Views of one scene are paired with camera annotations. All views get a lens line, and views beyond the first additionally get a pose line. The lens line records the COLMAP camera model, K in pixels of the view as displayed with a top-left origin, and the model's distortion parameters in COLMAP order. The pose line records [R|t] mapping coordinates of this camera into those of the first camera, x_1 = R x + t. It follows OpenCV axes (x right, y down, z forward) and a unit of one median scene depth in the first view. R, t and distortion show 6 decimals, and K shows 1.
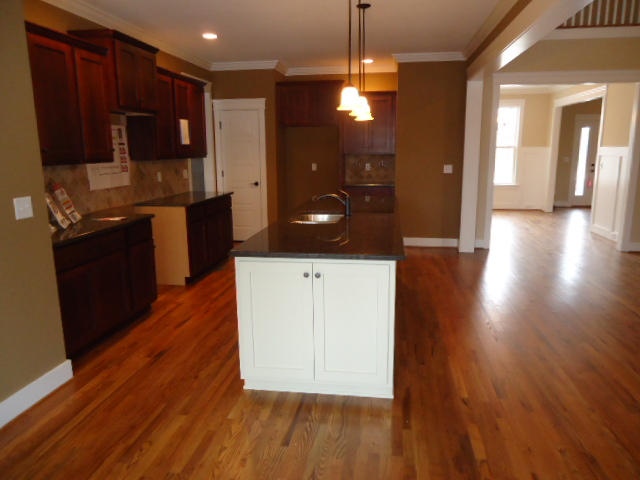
lens RADIAL K [[472.4, 0, 322.0], [0, 472.4, 237.3], [0, 0, 1]] dist [-0.000570, 0.000235]
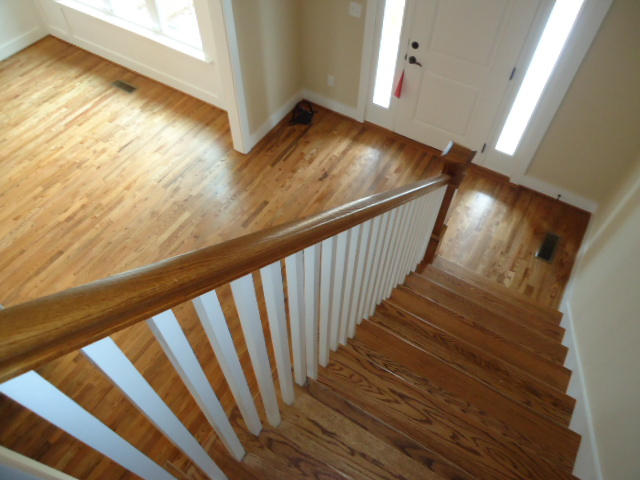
lens RADIAL K [[465.1, 0, 321.7], [0, 465.1, 239.5], [0, 0, 1]] dist [-0.010290, 0.003496]
pose [[0.915765, 0.336173, -0.219915, 1.123951], [-0.097655, 0.717315, 0.689871, -0.502540], [0.389664, -0.610284, 0.689721, 1.125871]]
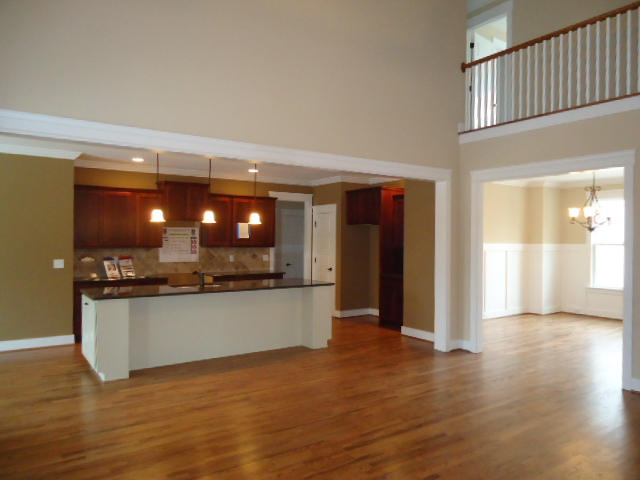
lens RADIAL K [[465.1, 0, 321.7], [0, 465.1, 239.5], [0, 0, 1]] dist [-0.010290, 0.003496]
pose [[0.677490, 0.010334, -0.735460, 0.882055], [-0.146310, 0.981813, -0.120982, -0.040275], [0.720834, 0.189569, 0.666680, 0.148503]]
